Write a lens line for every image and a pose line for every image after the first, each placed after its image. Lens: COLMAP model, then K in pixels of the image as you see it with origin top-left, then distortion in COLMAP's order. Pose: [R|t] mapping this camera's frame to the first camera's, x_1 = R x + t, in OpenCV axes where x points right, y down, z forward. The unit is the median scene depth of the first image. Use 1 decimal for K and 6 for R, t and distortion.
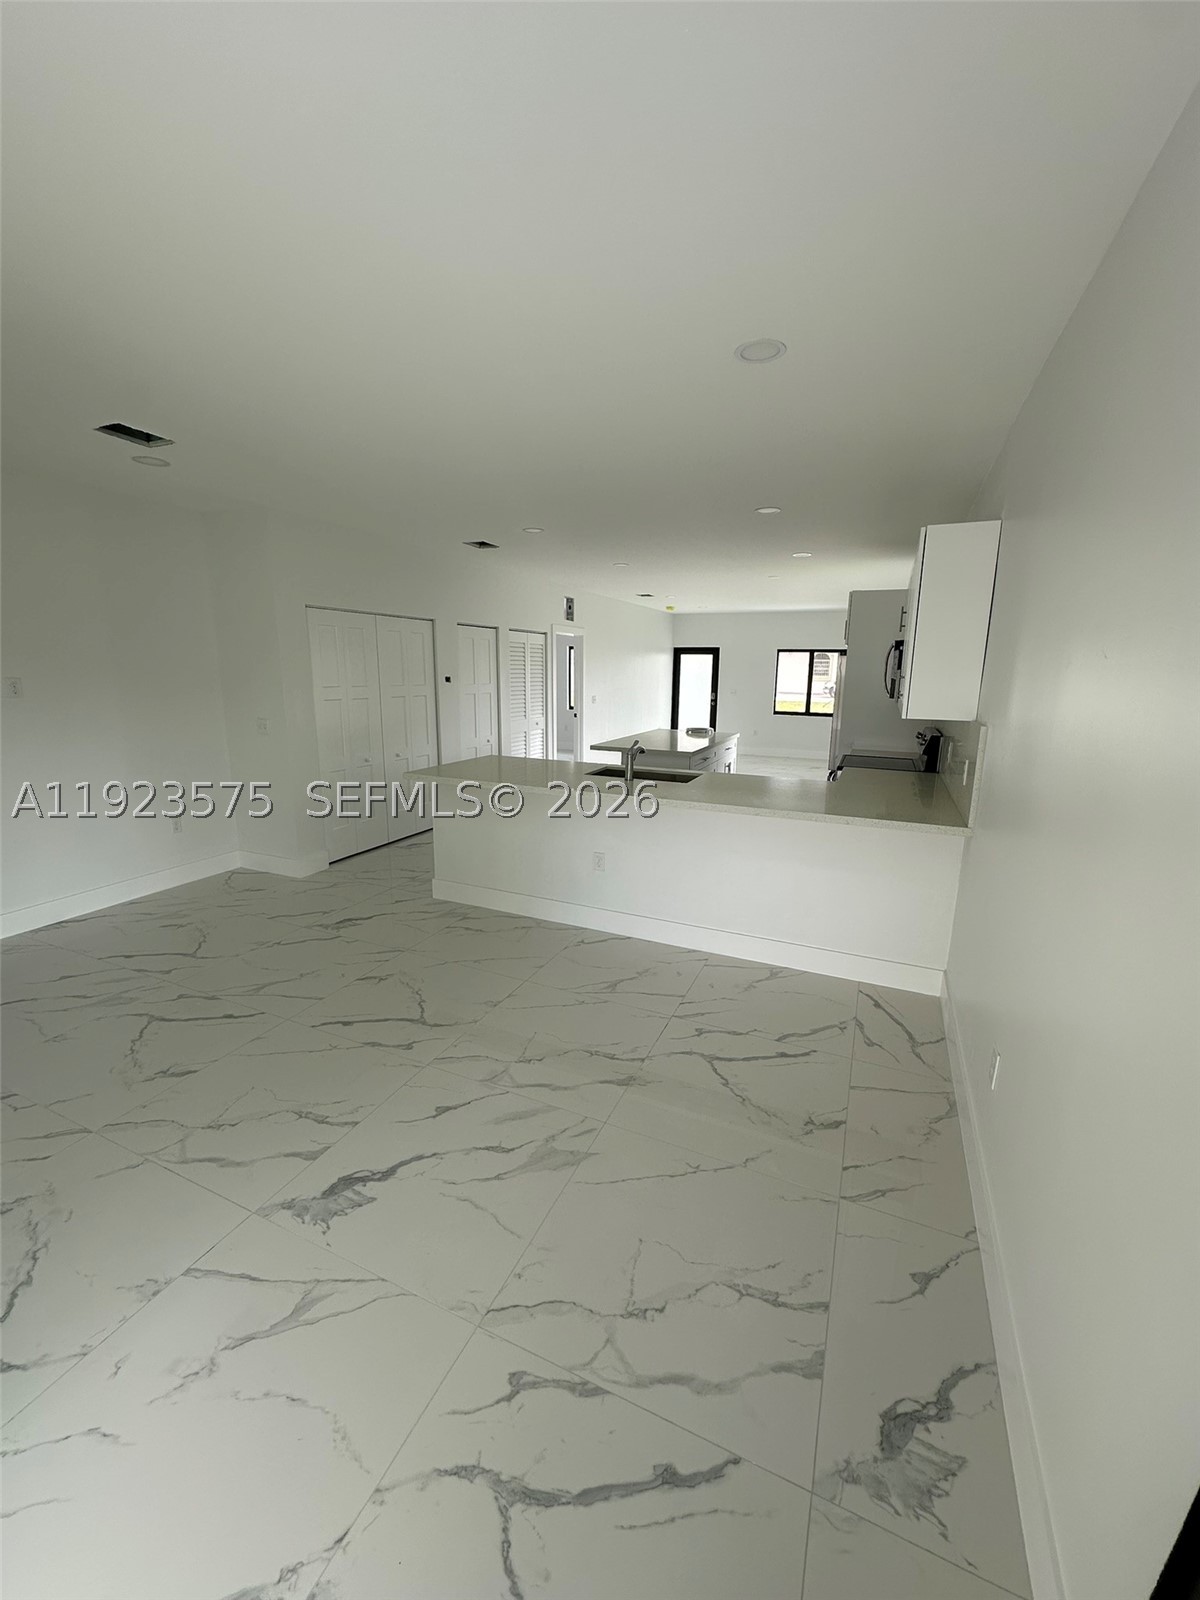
lens RADIAL K [[655.7, 0, 602.3], [0, 655.7, 756.4], [0, 0, 1]] dist [0.000939, 0.000311]
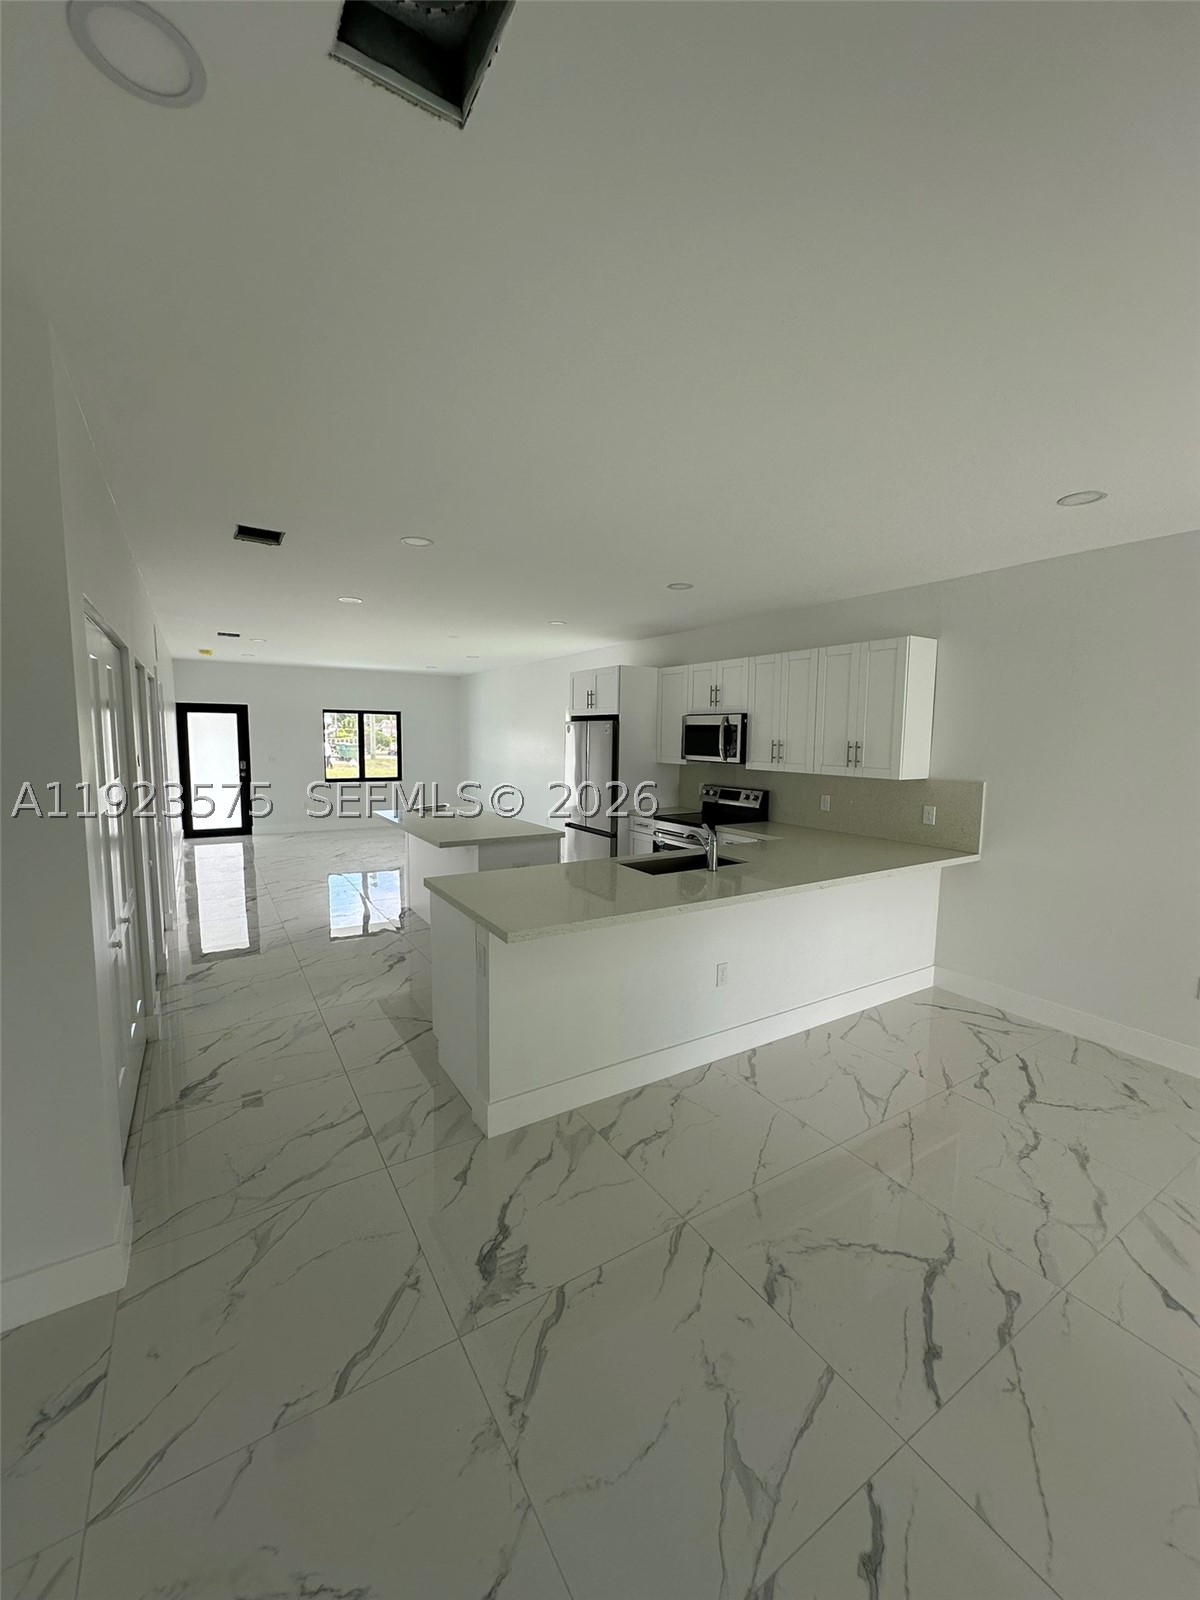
lens RADIAL K [[633.2, 0, 600.0], [0, 633.2, 800.0], [0, 0, 1]] dist [-0.002467, -0.000130]
pose [[0.551910, -0.092890, 0.828714, -0.658384], [0.106017, 0.993529, 0.040759, -0.099319], [-0.827137, 0.065362, 0.558186, 0.598364]]
